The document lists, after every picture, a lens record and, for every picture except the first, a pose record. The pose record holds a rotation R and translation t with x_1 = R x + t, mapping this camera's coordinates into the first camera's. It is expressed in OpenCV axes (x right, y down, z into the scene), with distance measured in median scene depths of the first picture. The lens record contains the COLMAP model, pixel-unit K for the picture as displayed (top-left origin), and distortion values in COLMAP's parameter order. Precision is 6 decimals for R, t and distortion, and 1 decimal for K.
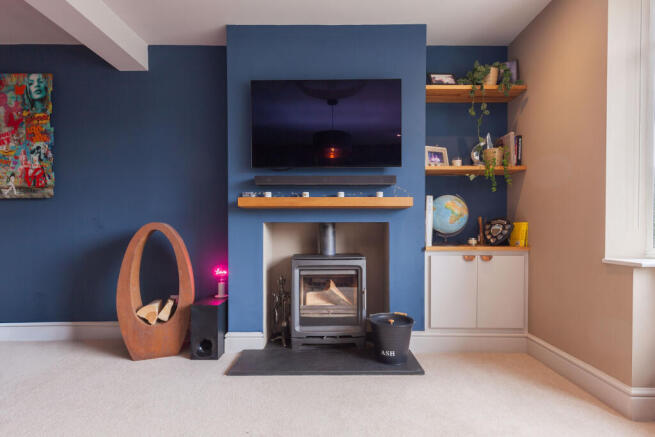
lens RADIAL K [[312.5, 0, 331.6], [0, 312.5, 233.0], [0, 0, 1]] dist [-0.003608, 0.000981]
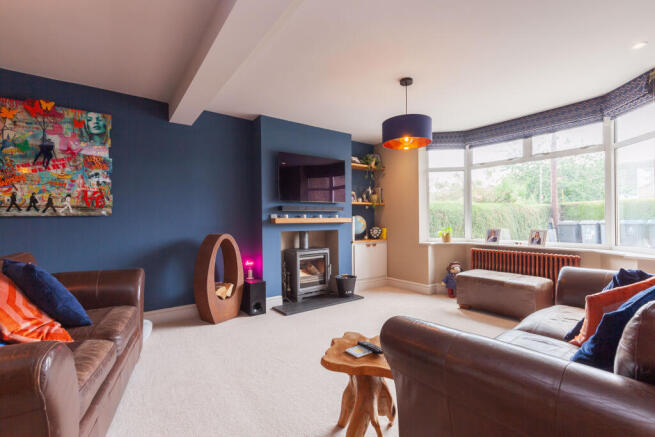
lens RADIAL K [[312.5, 0, 324.3], [0, 312.5, 219.9], [0, 0, 1]] dist [-0.003608, 0.000981]
pose [[0.802390, -0.007305, 0.596756, -1.051915], [0.016901, 0.999802, -0.010486, -0.076072], [-0.596561, 0.018499, 0.802355, -0.534034]]
